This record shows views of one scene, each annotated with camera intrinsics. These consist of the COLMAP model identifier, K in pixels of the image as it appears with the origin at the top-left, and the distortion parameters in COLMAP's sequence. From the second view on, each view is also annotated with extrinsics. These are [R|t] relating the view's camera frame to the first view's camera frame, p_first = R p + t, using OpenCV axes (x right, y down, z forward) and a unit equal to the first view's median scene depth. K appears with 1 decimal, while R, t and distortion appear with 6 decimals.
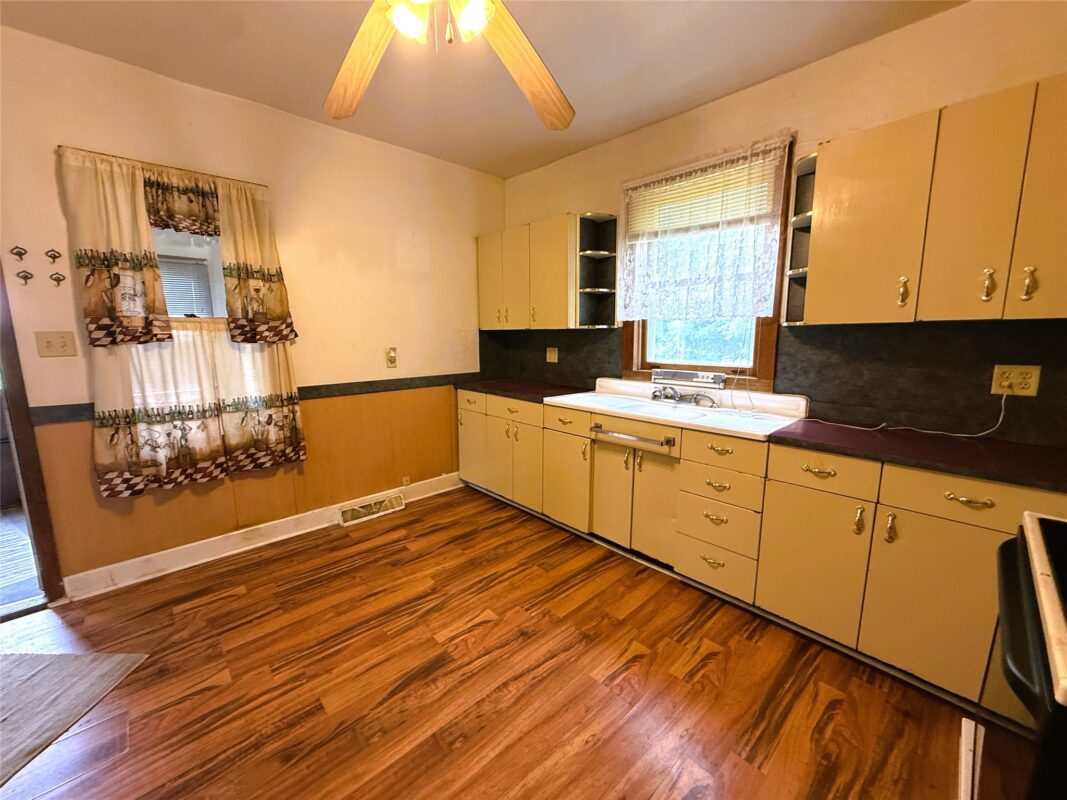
lens RADIAL K [[428.6, 0, 526.9], [0, 428.6, 400.9], [0, 0, 1]] dist [0.000274, 0.000052]
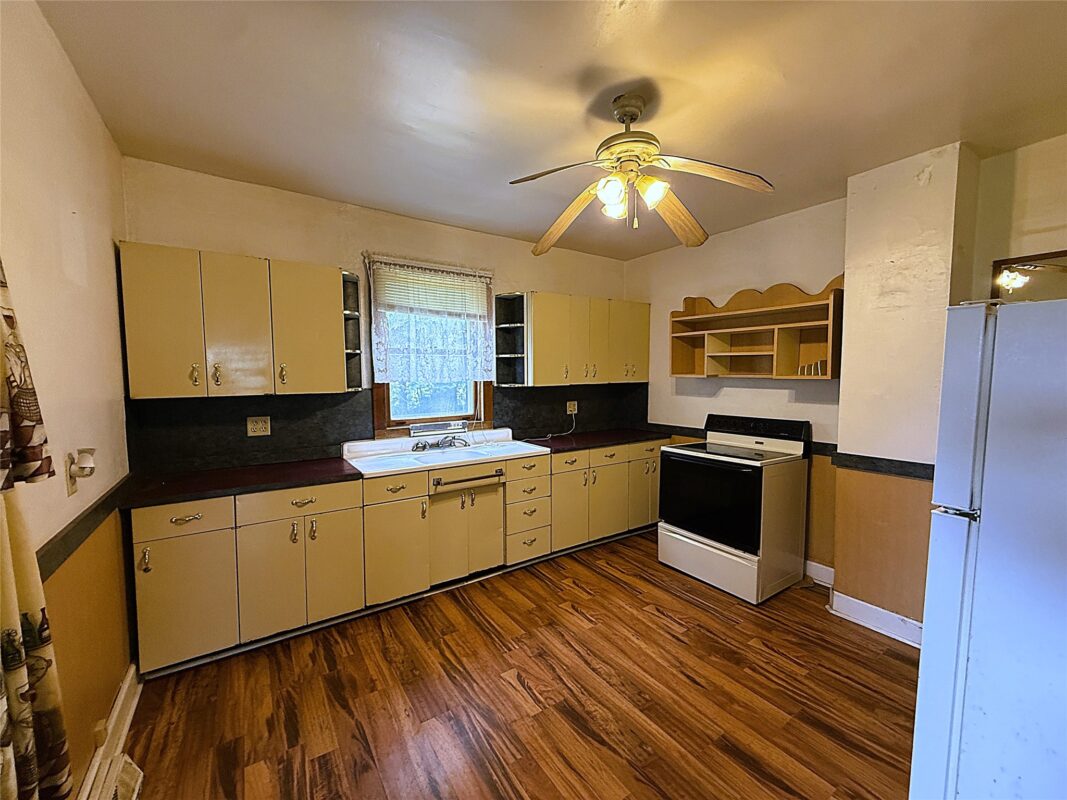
lens RADIAL K [[430.0, 0, 533.5], [0, 430.0, 400.0], [0, 0, 1]] dist [0.000267, 0.000130]
pose [[0.146055, -0.059470, 0.987487, -0.898842], [0.159389, 0.986565, 0.035840, -0.149052], [-0.976352, 0.152160, 0.153572, 0.585744]]
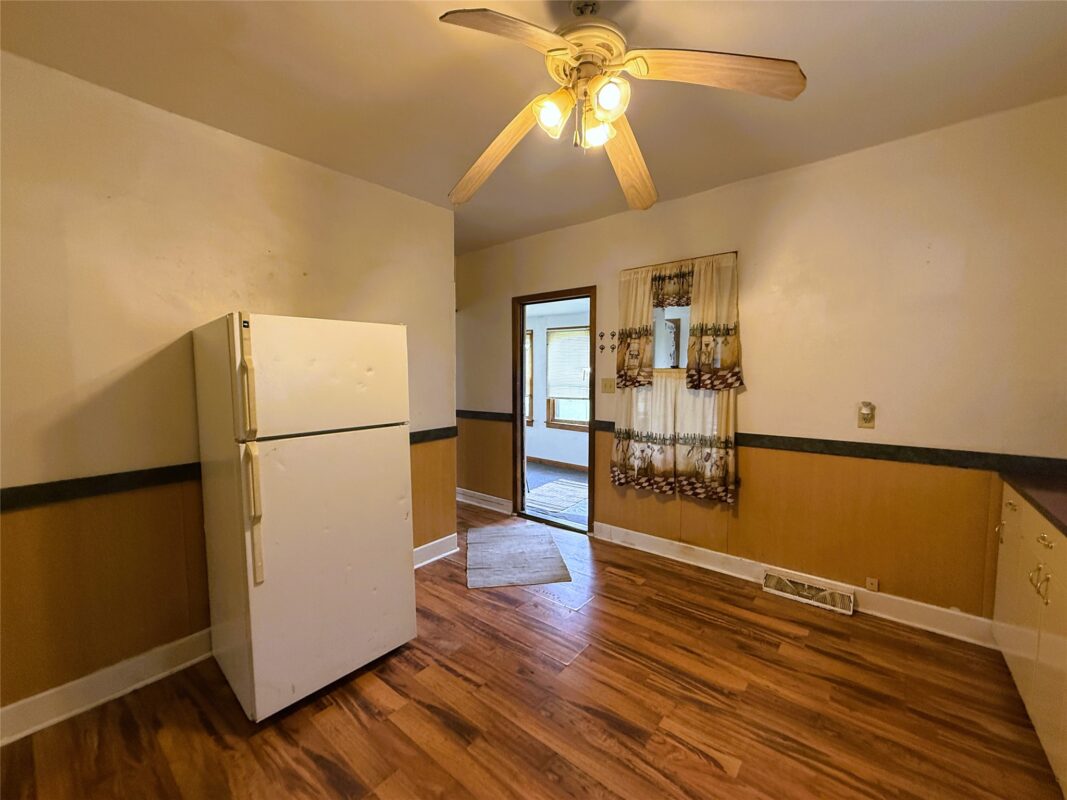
lens RADIAL K [[428.6, 0, 526.9], [0, 428.6, 400.9], [0, 0, 1]] dist [0.000274, 0.000052]
pose [[0.127944, 0.071056, -0.989233, 0.476558], [-0.154729, 0.986647, 0.050858, -0.092824], [0.979637, 0.146556, 0.137230, 0.387370]]
